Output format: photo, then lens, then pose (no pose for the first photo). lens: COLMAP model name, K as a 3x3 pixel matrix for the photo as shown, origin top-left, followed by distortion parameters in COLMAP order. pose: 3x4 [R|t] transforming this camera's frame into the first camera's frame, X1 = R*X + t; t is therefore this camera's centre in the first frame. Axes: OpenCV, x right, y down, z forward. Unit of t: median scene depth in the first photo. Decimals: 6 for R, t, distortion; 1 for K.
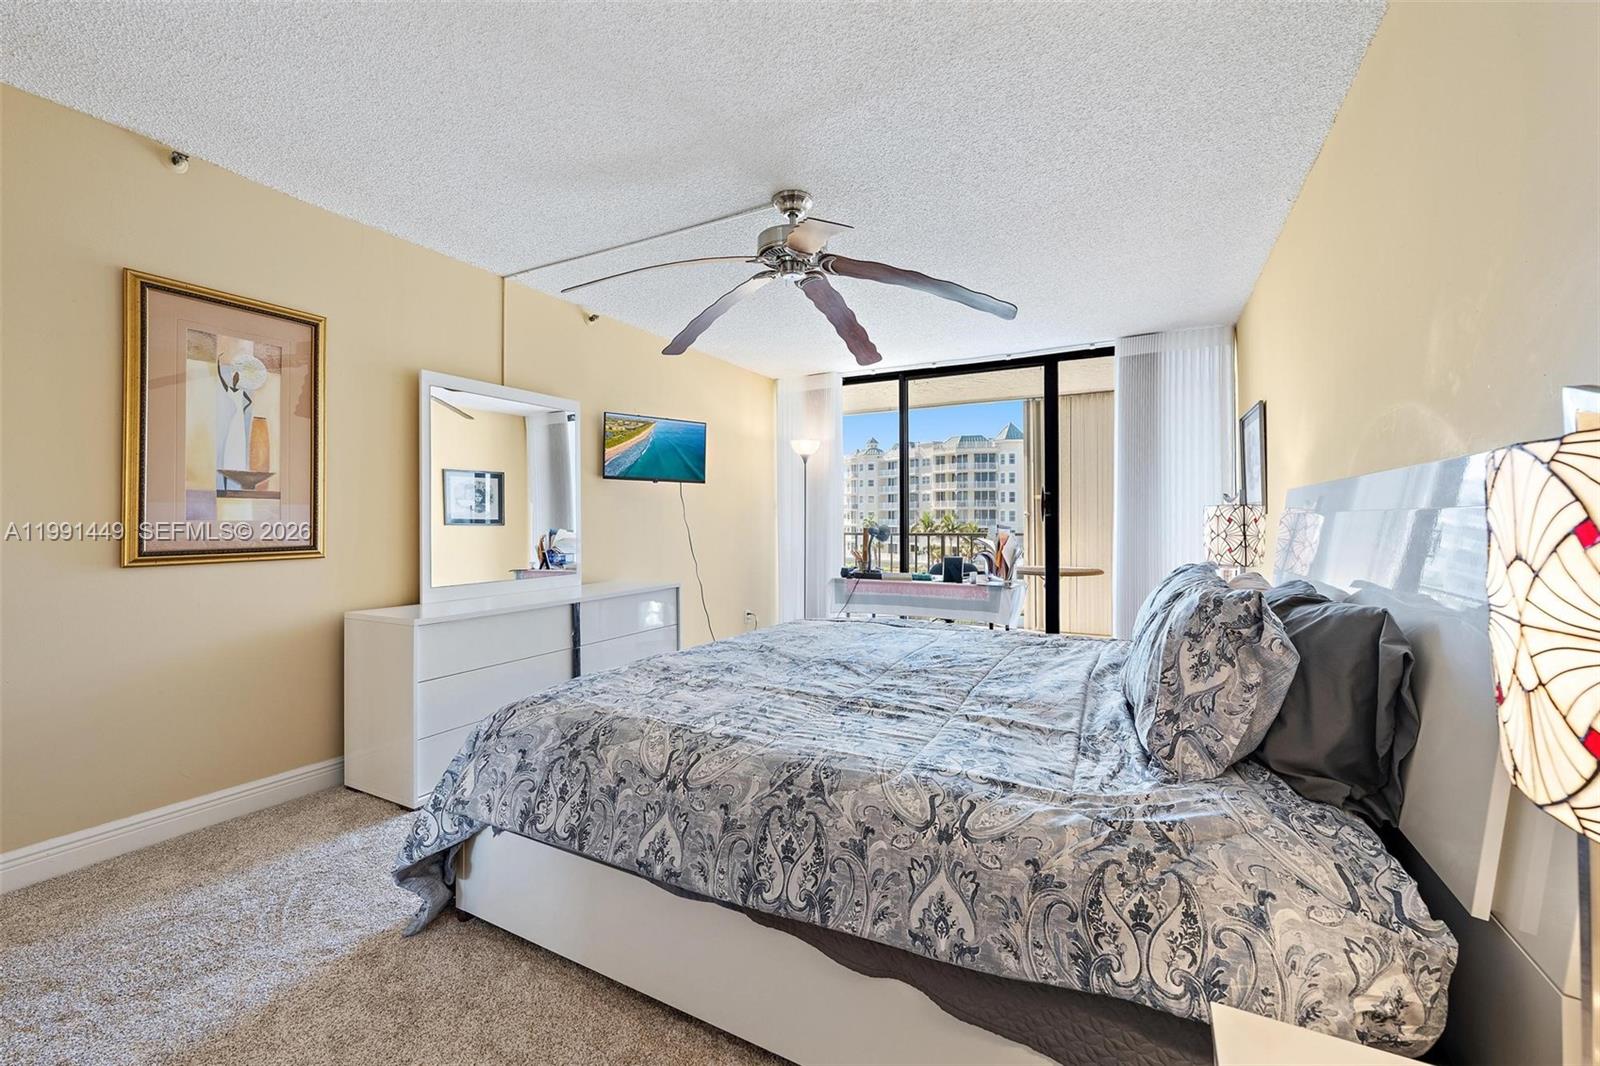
lens RADIAL K [[632.3, 0, 810.5], [0, 632.3, 518.0], [0, 0, 1]] dist [-0.001885, 0.001300]
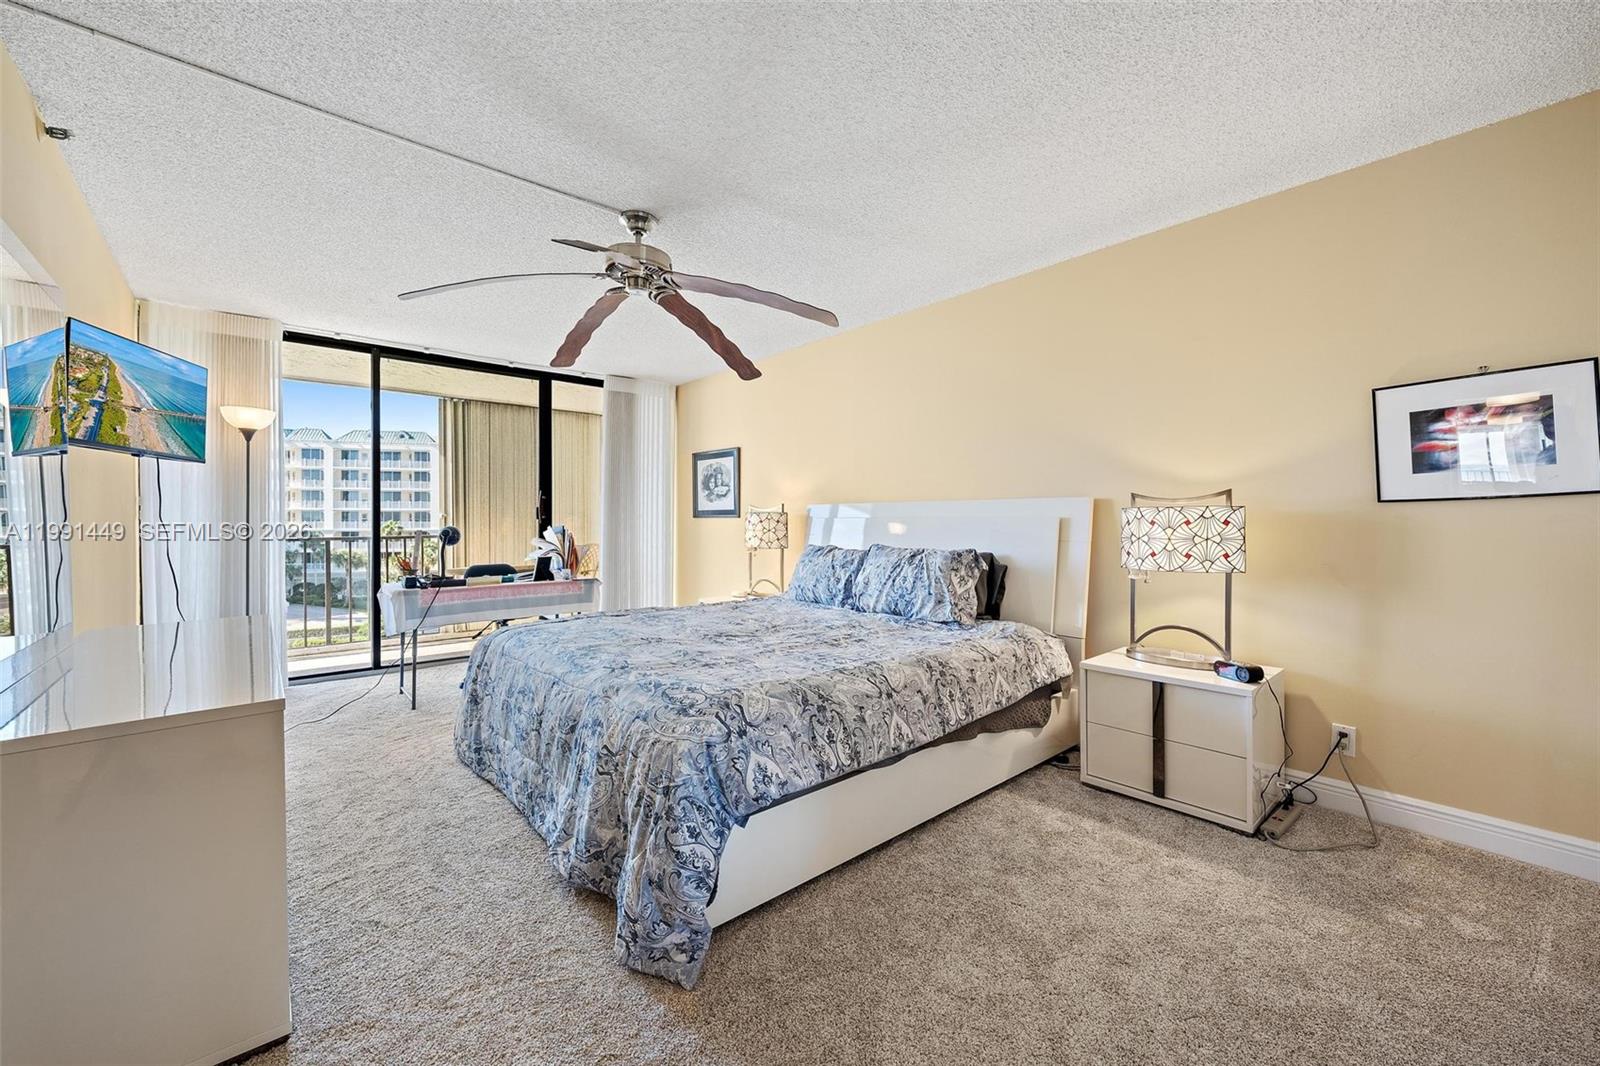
lens RADIAL K [[632.3, 0, 796.8], [0, 632.3, 528.2], [0, 0, 1]] dist [-0.001885, 0.001300]
pose [[0.363355, -0.011338, 0.931582, -1.670295], [-0.001896, 0.999915, 0.012909, 0.001109], [-0.931649, -0.006457, 0.363302, 0.639256]]
